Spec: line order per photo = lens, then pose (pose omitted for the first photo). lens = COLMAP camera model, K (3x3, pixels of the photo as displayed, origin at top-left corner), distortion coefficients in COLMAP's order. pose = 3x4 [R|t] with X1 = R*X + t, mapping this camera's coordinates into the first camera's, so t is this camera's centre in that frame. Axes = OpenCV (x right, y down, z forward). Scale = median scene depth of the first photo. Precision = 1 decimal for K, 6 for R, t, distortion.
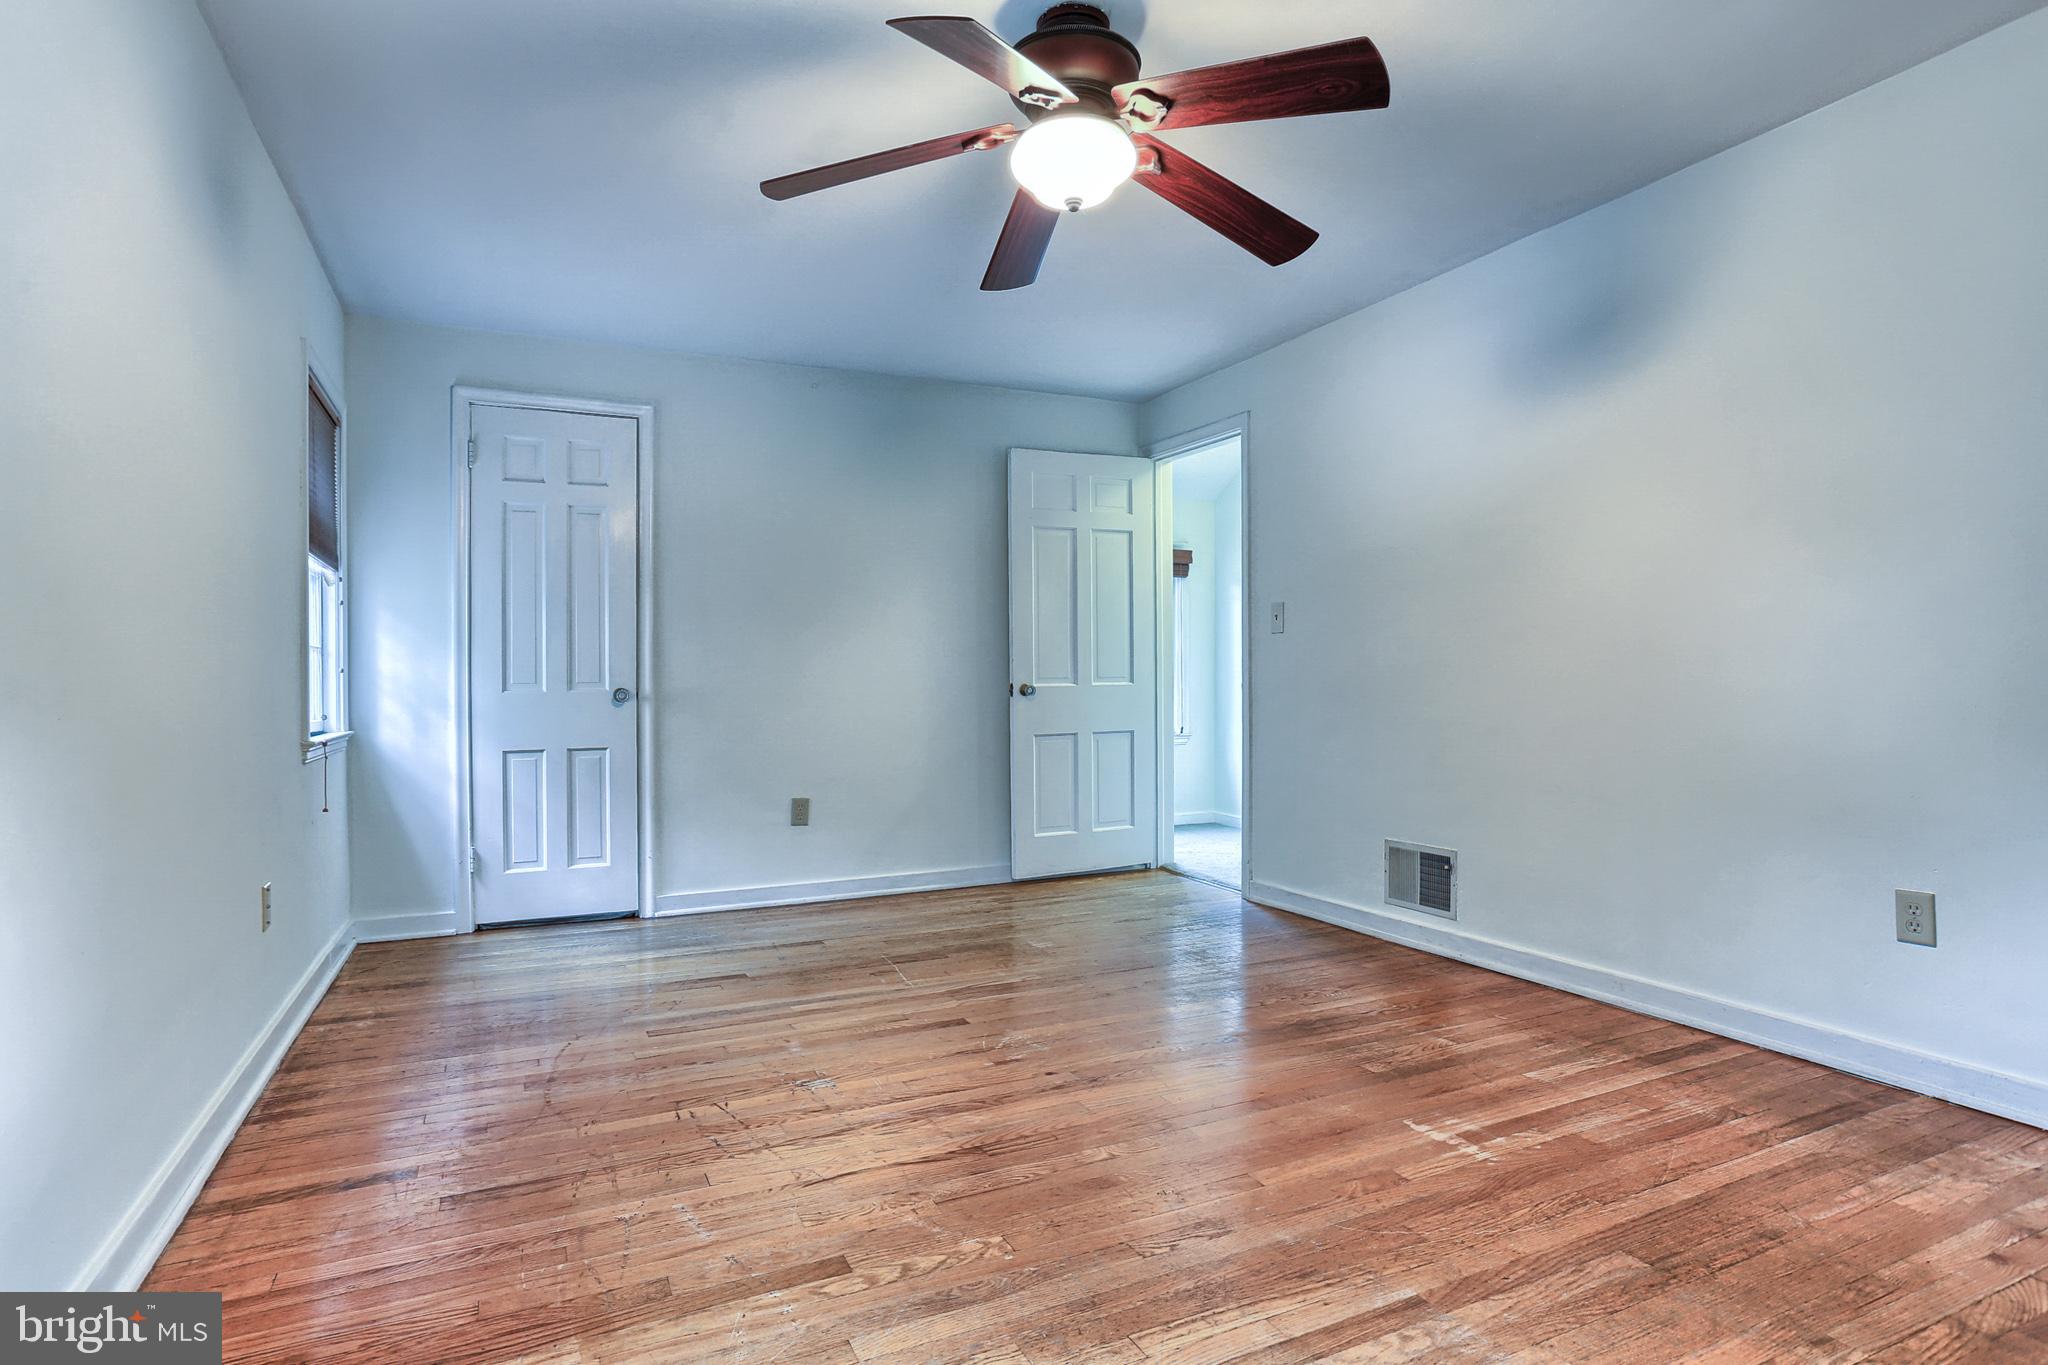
lens RADIAL K [[1063.6, 0, 1024.5], [0, 1063.6, 674.7], [0, 0, 1]] dist [0.001285, 0.000193]
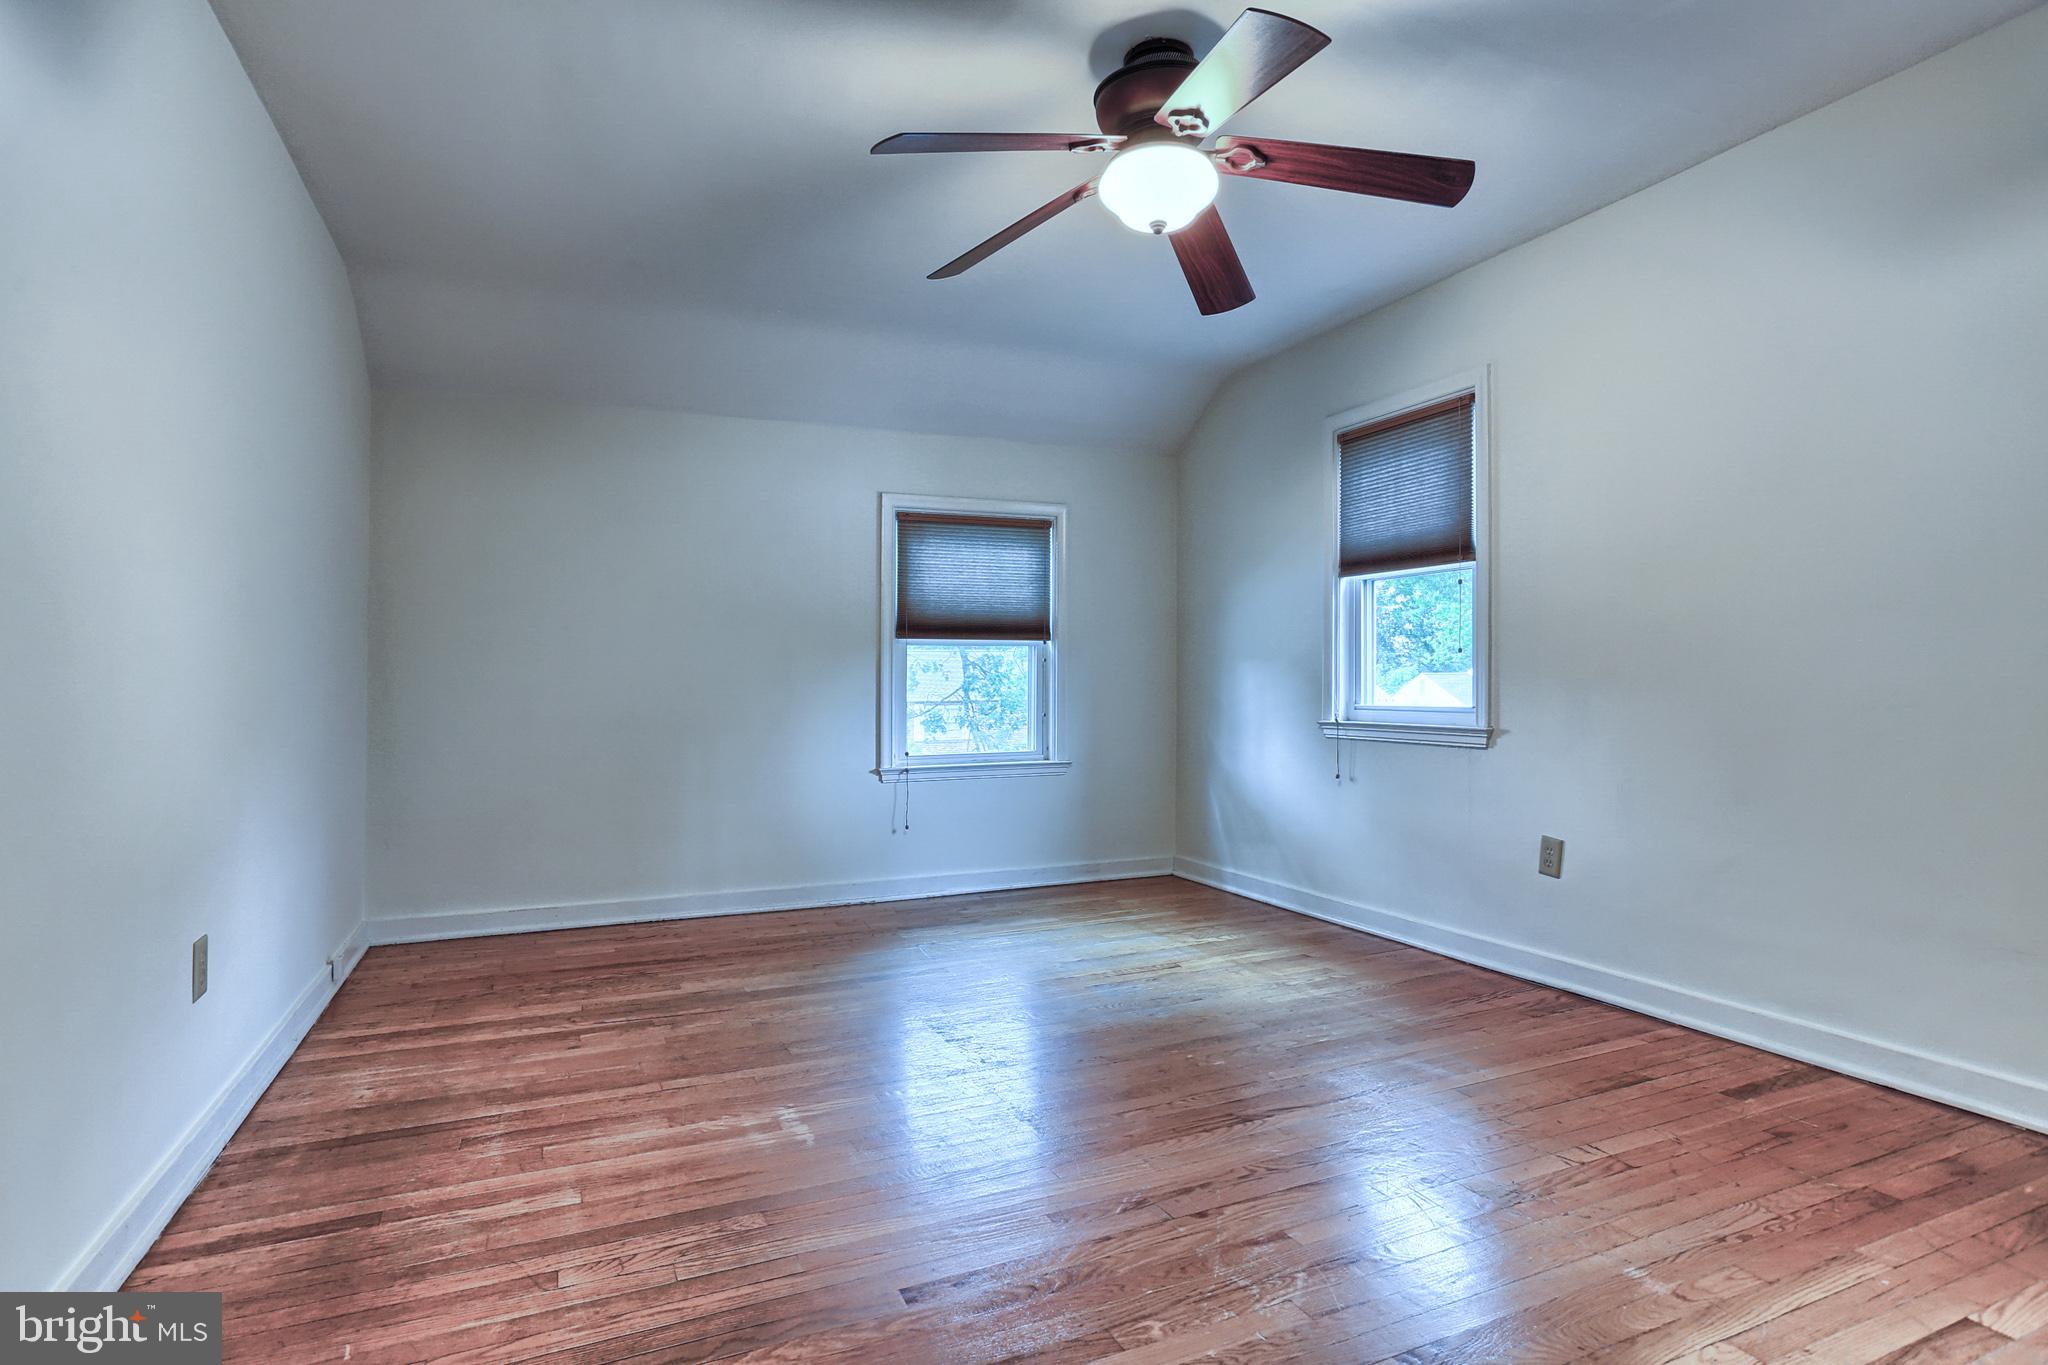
lens RADIAL K [[1063.6, 0, 1026.4], [0, 1063.6, 684.9], [0, 0, 1]] dist [0.001285, 0.000193]
pose [[-0.999592, 0.019337, 0.021036, 0.136835], [0.019227, 0.999800, -0.005426, 0.014761], [-0.021137, -0.005019, -0.999764, 1.958549]]
